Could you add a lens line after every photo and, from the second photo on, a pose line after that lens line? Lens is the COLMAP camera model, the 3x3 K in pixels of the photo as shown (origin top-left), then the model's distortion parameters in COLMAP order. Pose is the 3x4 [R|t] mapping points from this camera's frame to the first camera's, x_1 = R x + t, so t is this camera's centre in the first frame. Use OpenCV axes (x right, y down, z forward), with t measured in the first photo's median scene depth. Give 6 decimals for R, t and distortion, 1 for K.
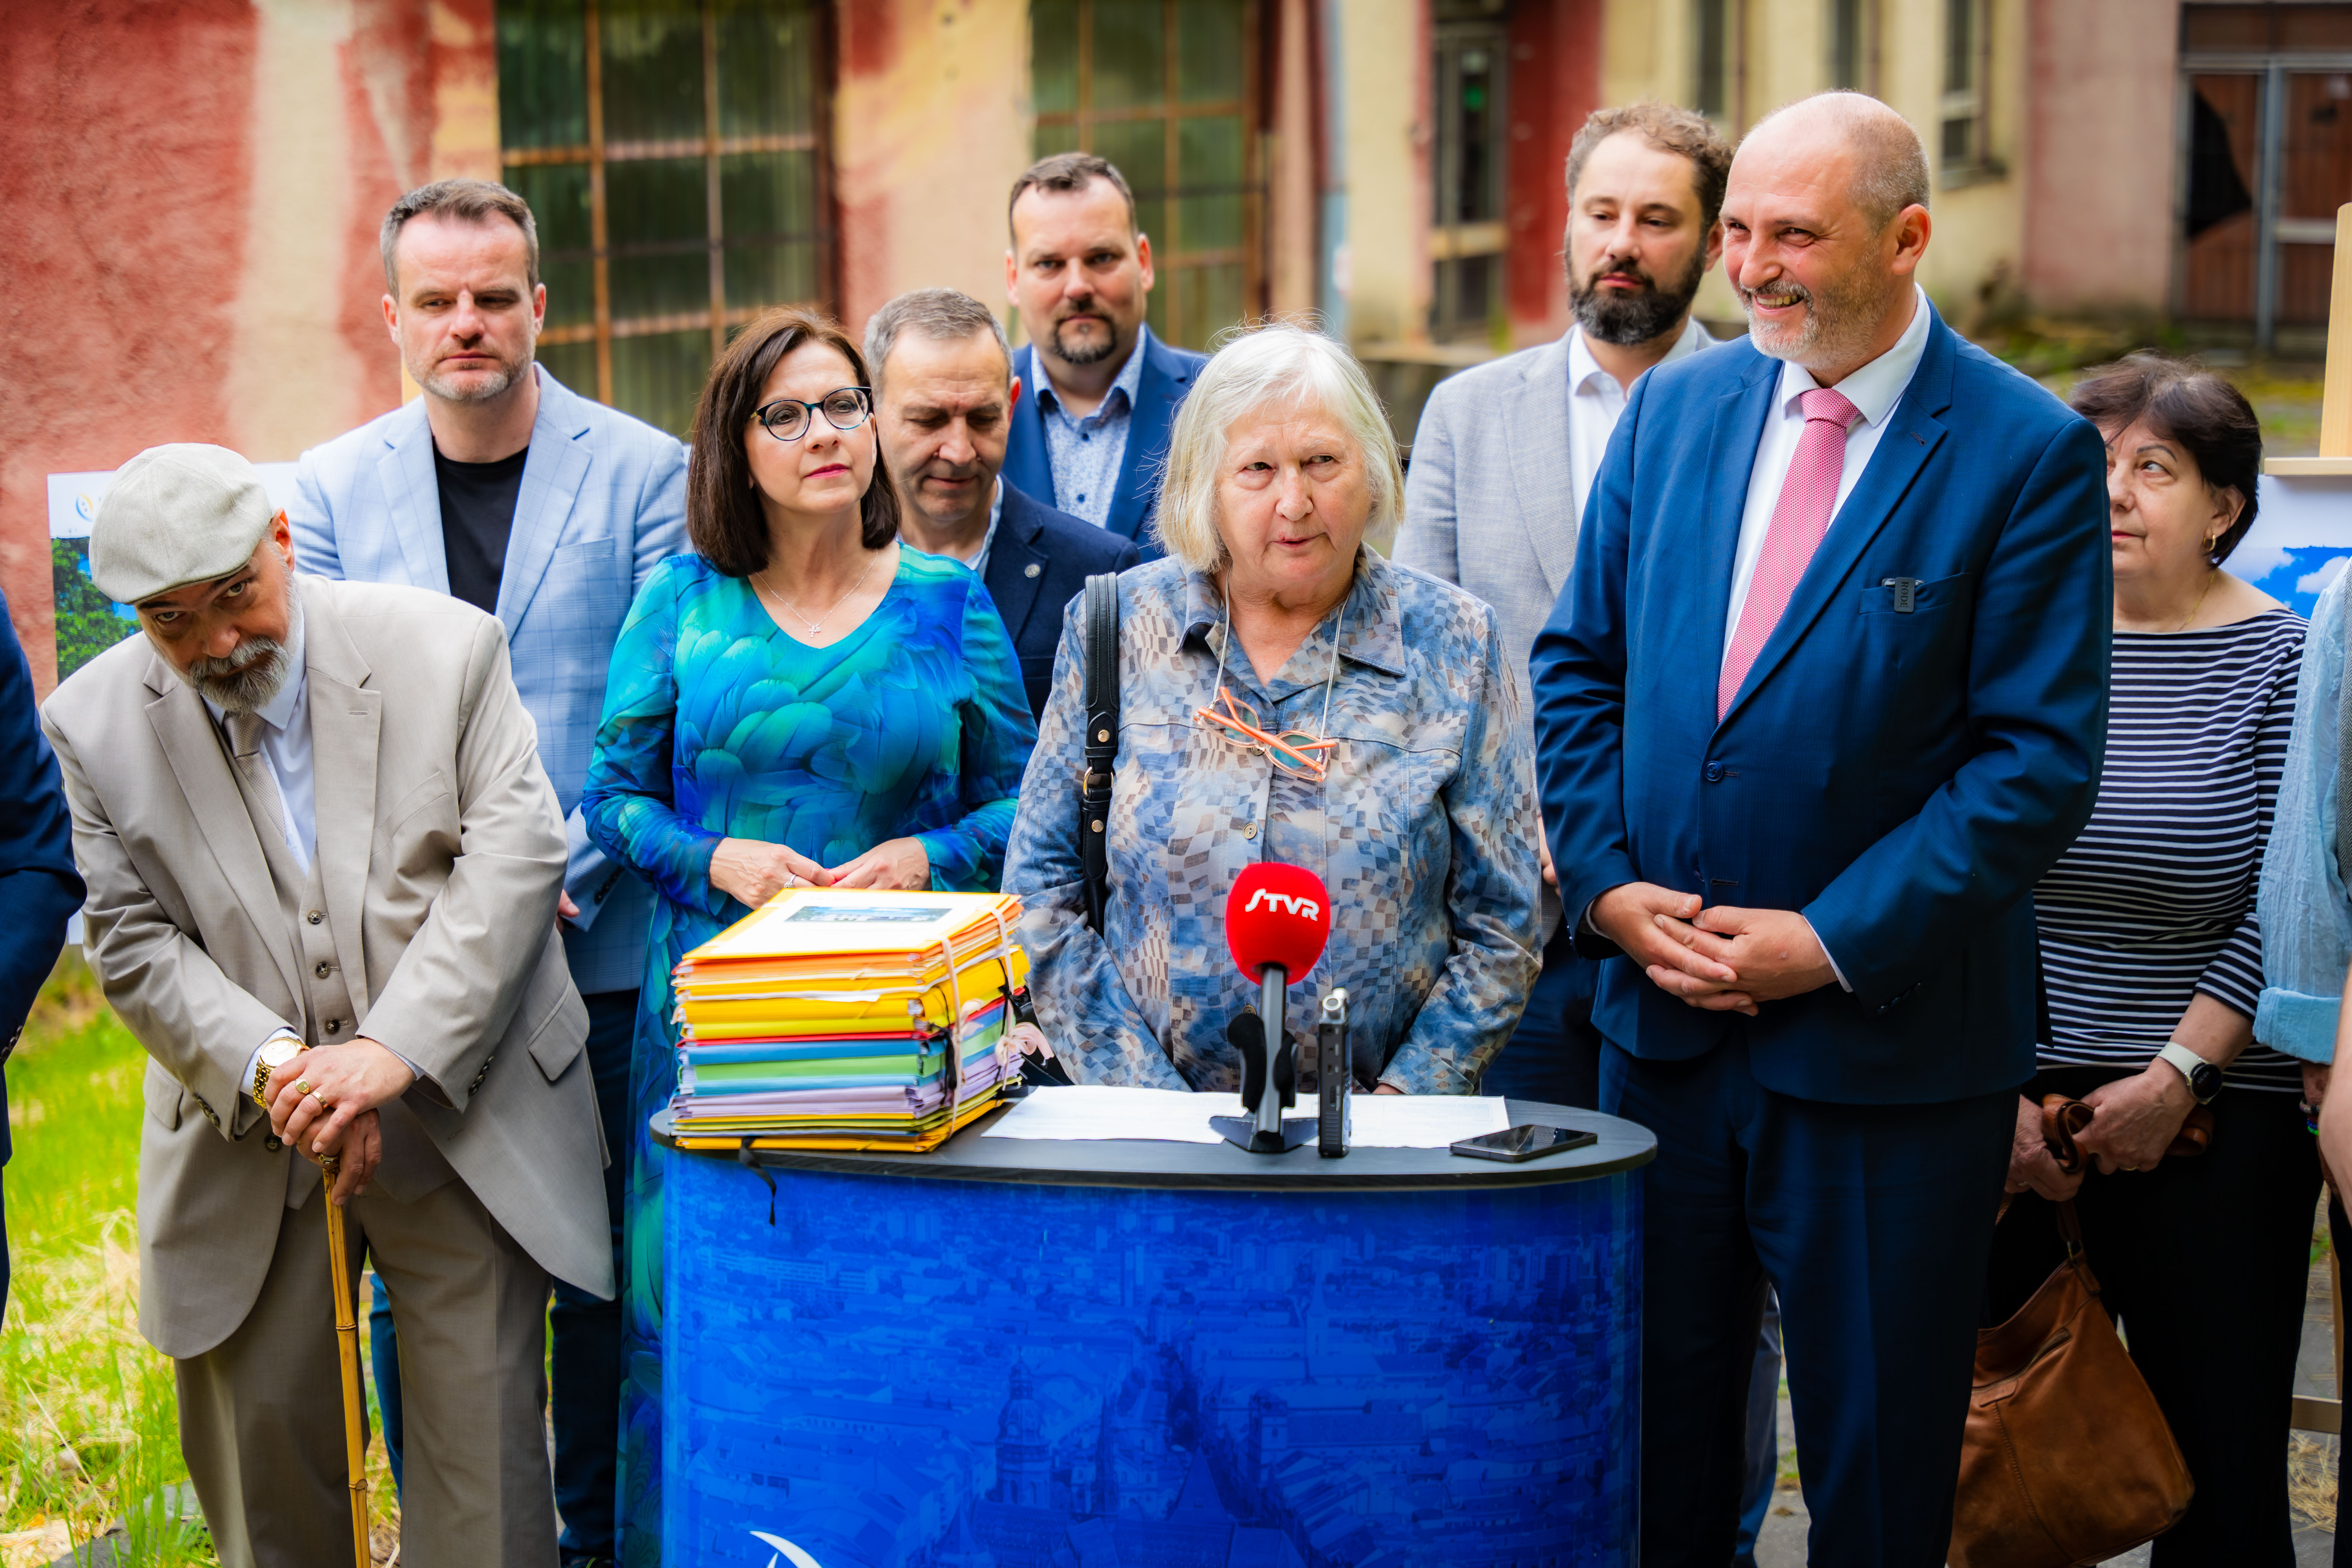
lens RADIAL K [[4565.6, 0, 1175.2], [0, 4565.6, 752.7], [0, 0, 1]] dist [0.051286, 0.000000]
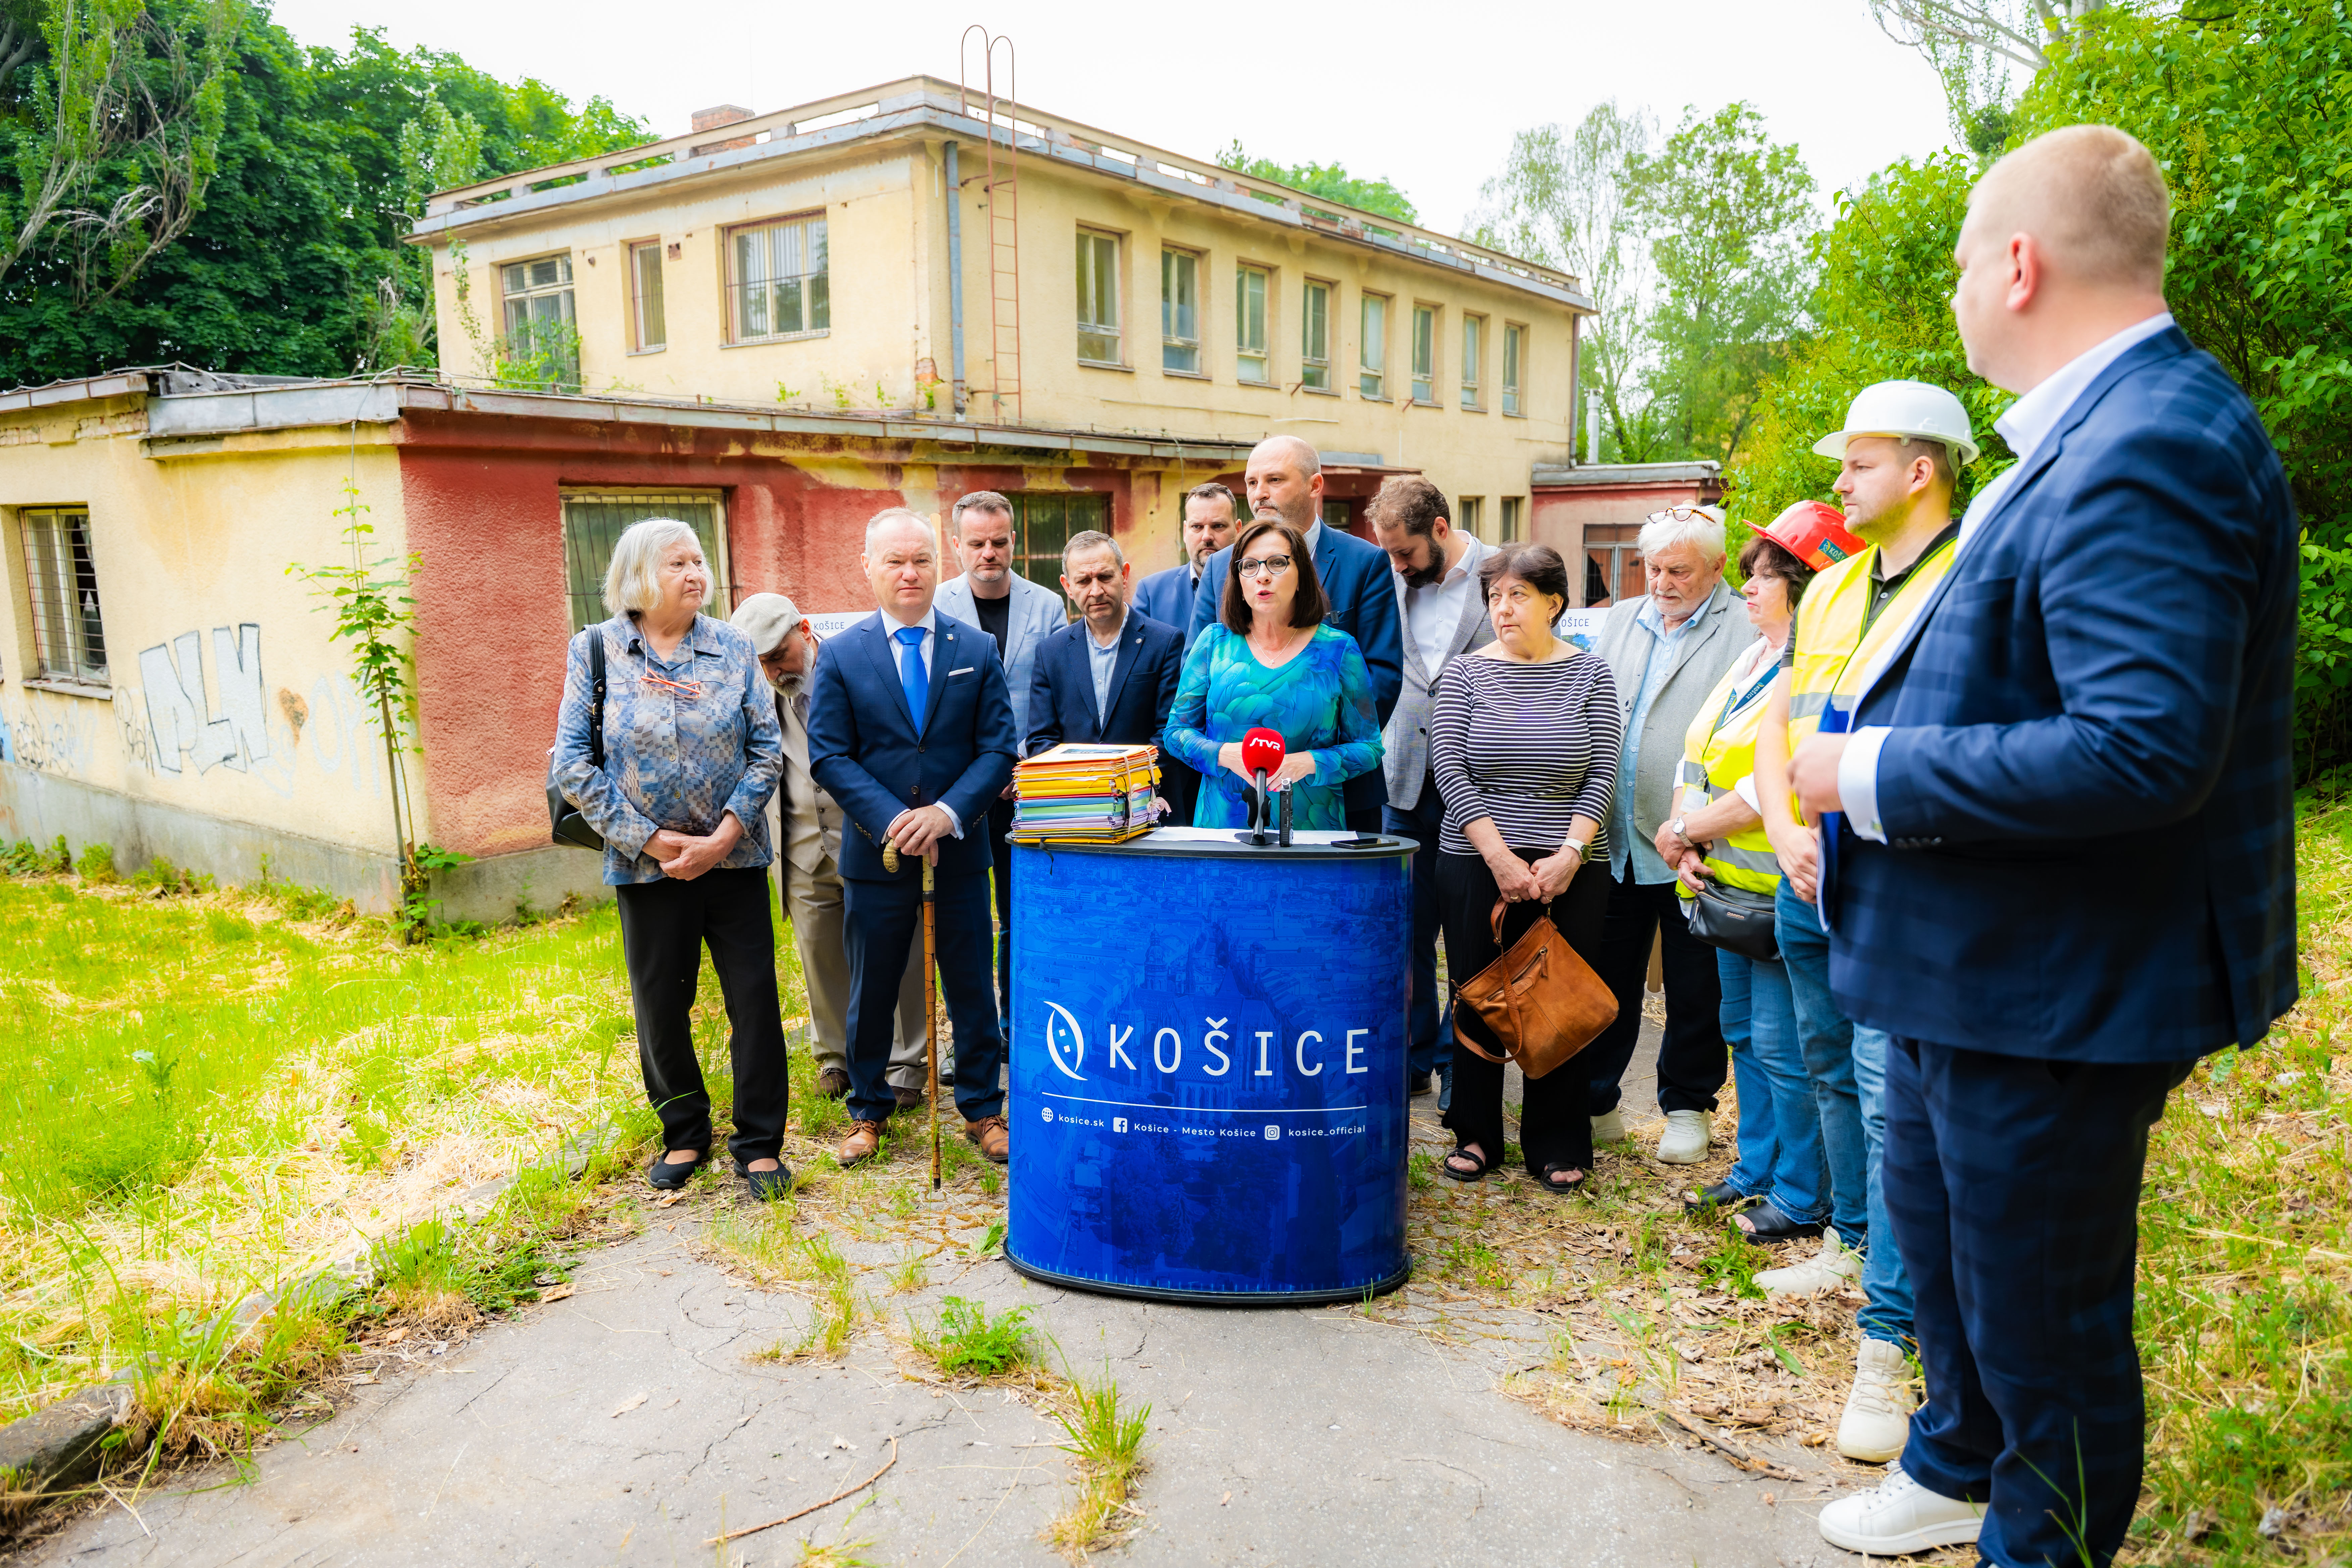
lens RADIAL K [[1551.4, 0, 1181.1], [0, 1551.4, 776.7], [0, 0, 1]] dist [0.000241, -0.016052]
pose [[0.999420, 0.004951, -0.033702, 0.006955], [-0.005386, 0.999903, -0.012851, 0.061575], [0.033635, 0.013025, 0.999349, 0.179871]]
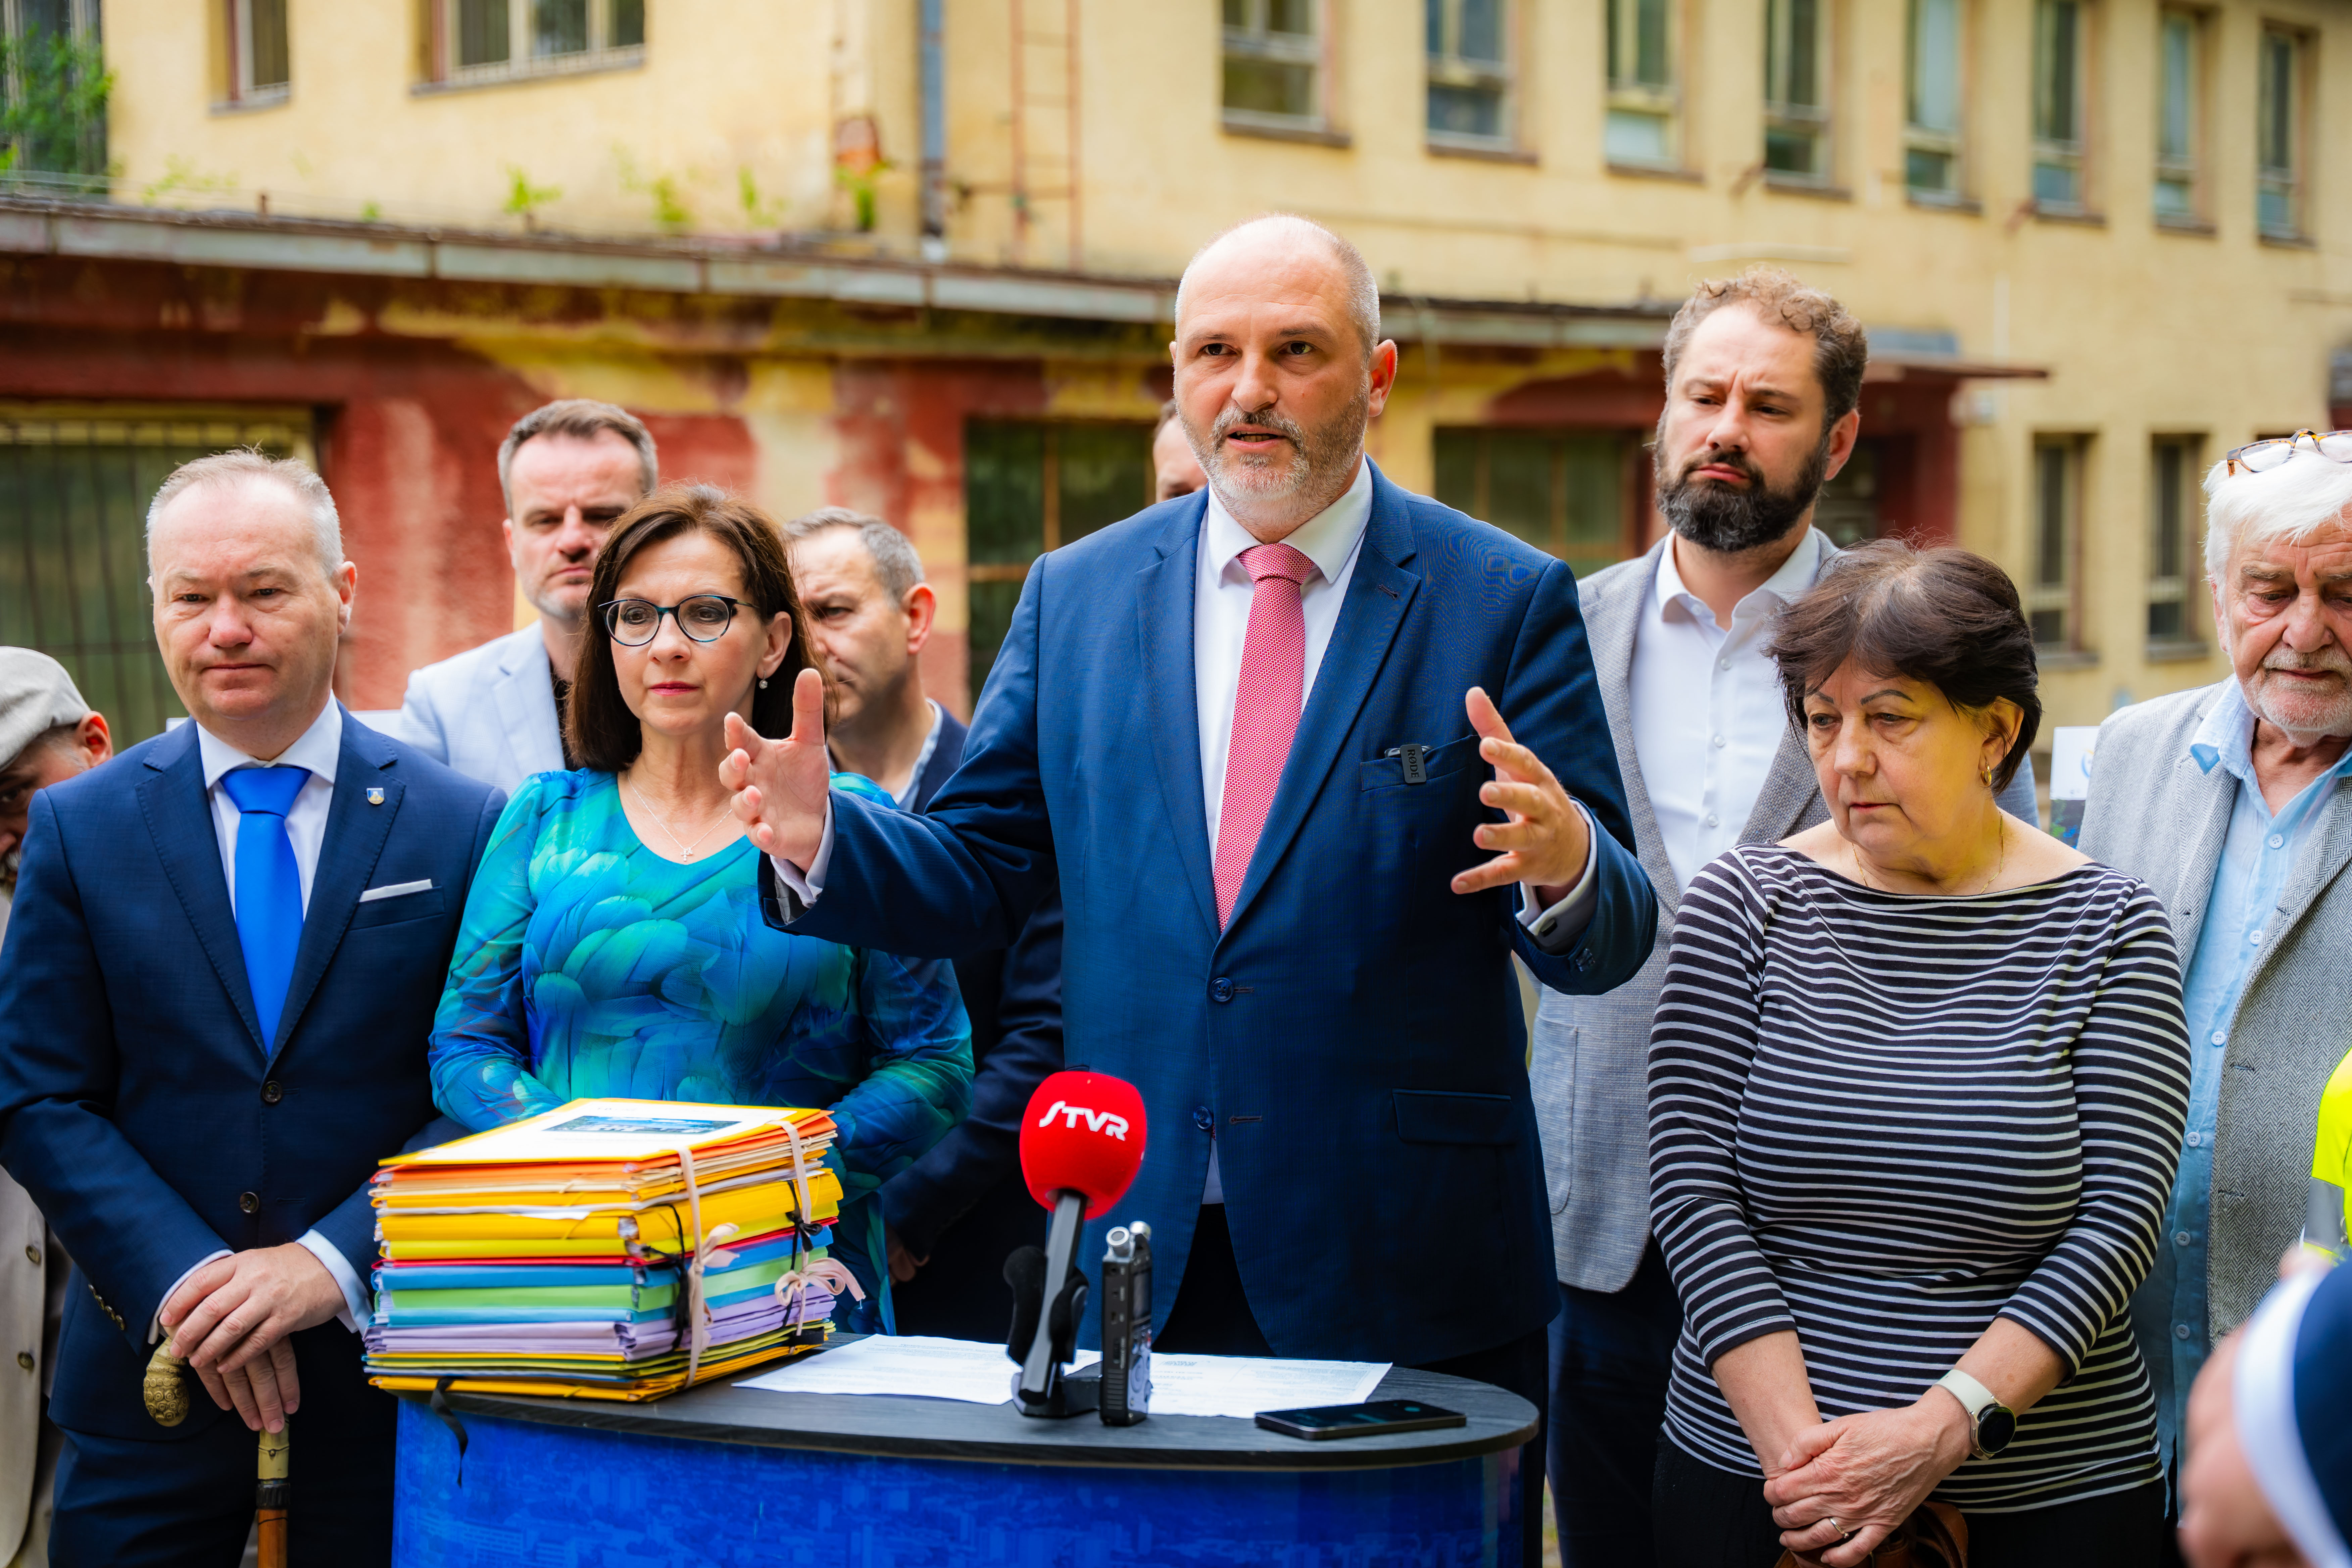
lens RADIAL K [[3544.6, 0, 1195.2], [0, 3544.6, 831.9], [0, 0, 1]] dist [0.029127, 0.000000]
pose [[0.991108, 0.014092, -0.132313, 0.129604], [-0.024592, 0.996645, -0.078058, 0.030961], [0.130769, 0.080618, 0.988130, 0.355486]]
